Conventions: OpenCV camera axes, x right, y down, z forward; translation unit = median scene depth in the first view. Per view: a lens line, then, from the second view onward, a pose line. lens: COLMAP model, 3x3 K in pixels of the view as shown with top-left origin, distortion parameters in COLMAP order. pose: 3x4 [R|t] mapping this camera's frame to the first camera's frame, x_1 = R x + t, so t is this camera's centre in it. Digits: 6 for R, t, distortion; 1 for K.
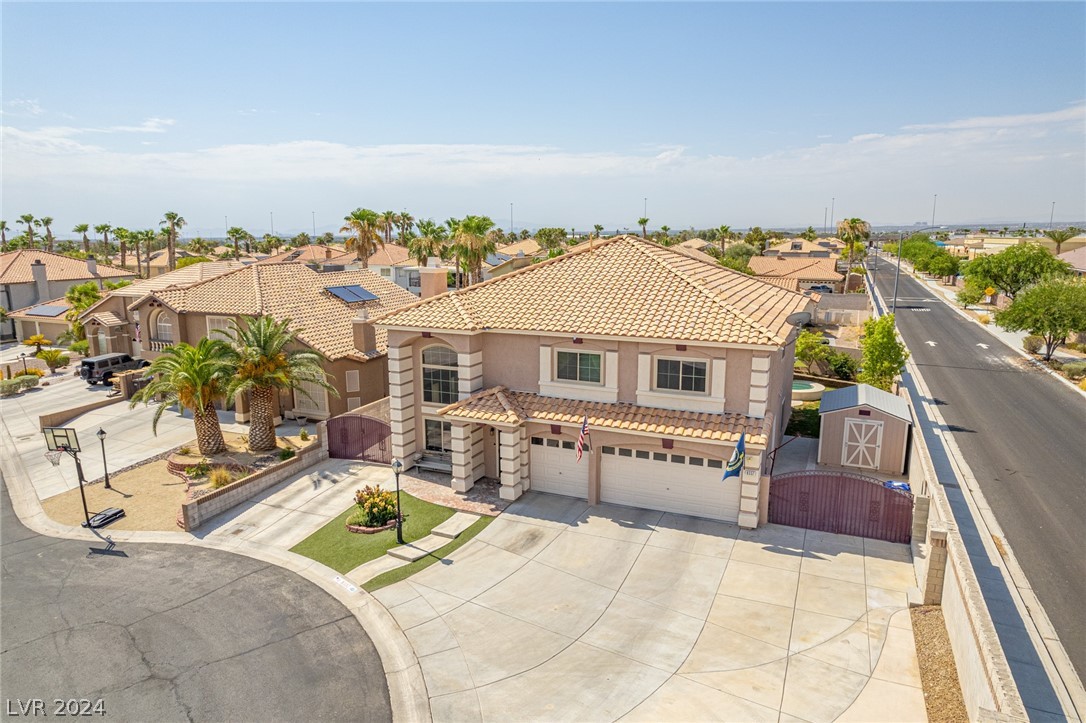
lens RADIAL K [[697.4, 0, 544.6], [0, 697.4, 358.5], [0, 0, 1]] dist [-0.075390, 0.071666]
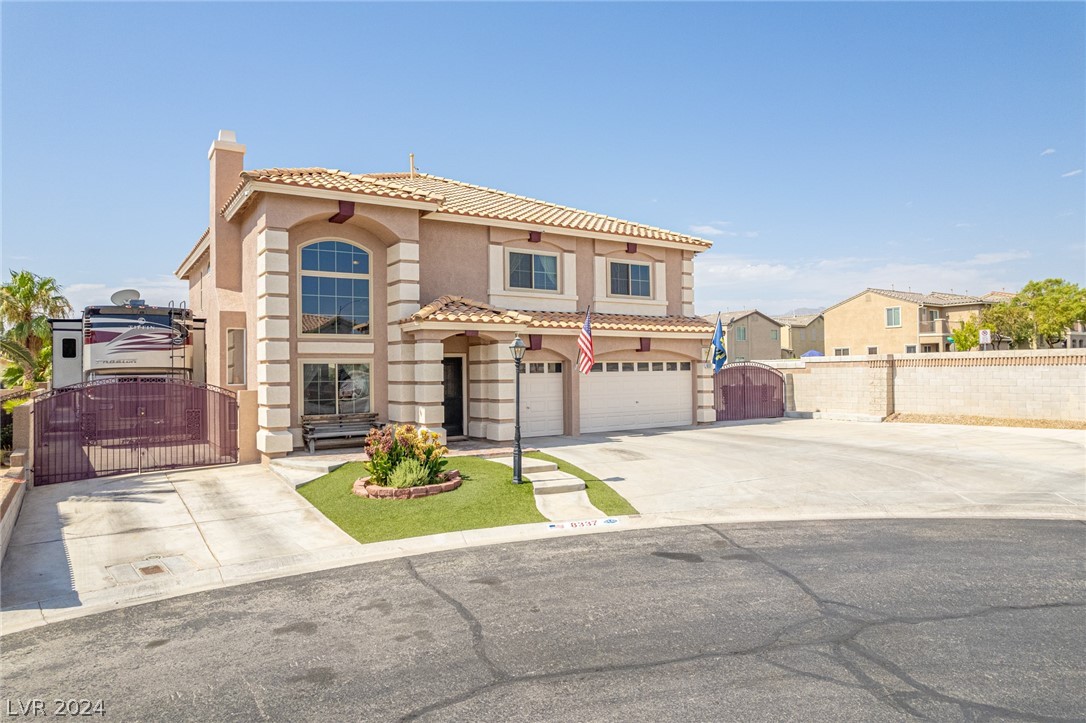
lens RADIAL K [[694.3, 0, 543.0], [0, 694.3, 361.5], [0, 0, 1]] dist [-0.080988, 0.079036]
pose [[0.546138, 0.008121, 0.837656, -0.645897], [0.167999, 0.978576, -0.119019, 0.221250], [-0.820676, 0.205726, 0.533073, 0.600751]]
